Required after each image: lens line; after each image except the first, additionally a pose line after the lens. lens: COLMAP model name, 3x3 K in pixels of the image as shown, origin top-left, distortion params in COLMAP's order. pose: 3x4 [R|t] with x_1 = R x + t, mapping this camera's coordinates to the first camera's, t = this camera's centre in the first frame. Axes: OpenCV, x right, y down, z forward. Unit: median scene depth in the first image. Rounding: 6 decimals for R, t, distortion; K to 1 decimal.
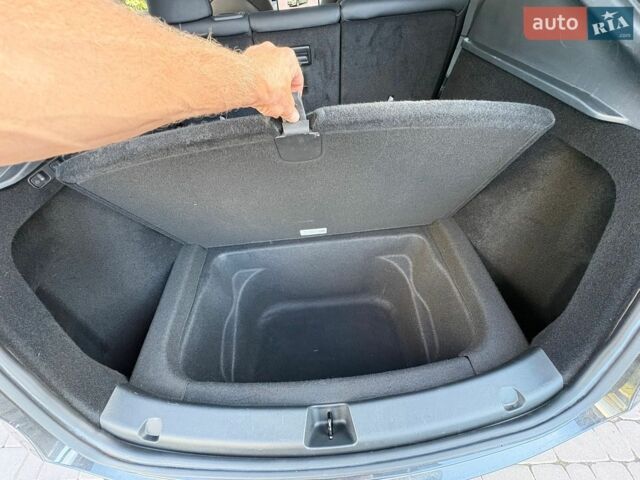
lens RADIAL K [[255.3, 0, 320.0], [0, 255.3, 240.0], [0, 0, 1]] dist [0.000401, 0.000167]
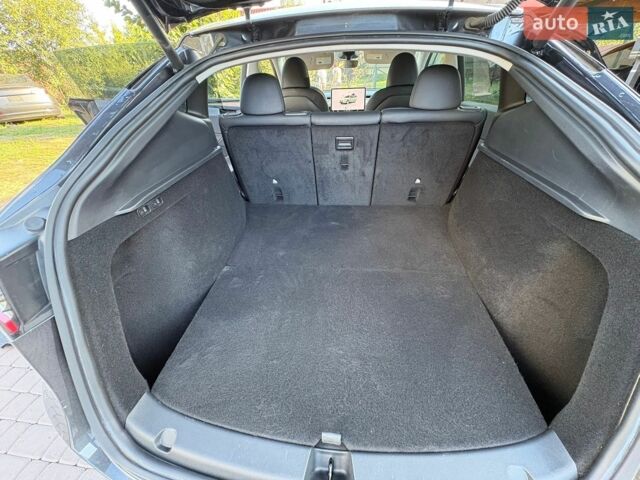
lens RADIAL K [[255.3, 0, 320.0], [0, 255.3, 240.0], [0, 0, 1]] dist [0.000401, 0.000167]
pose [[0.986184, 0.127138, -0.106190, -0.010760], [-0.148489, 0.962630, -0.226483, 0.074778], [0.073427, 0.239122, 0.968209, -0.195963]]
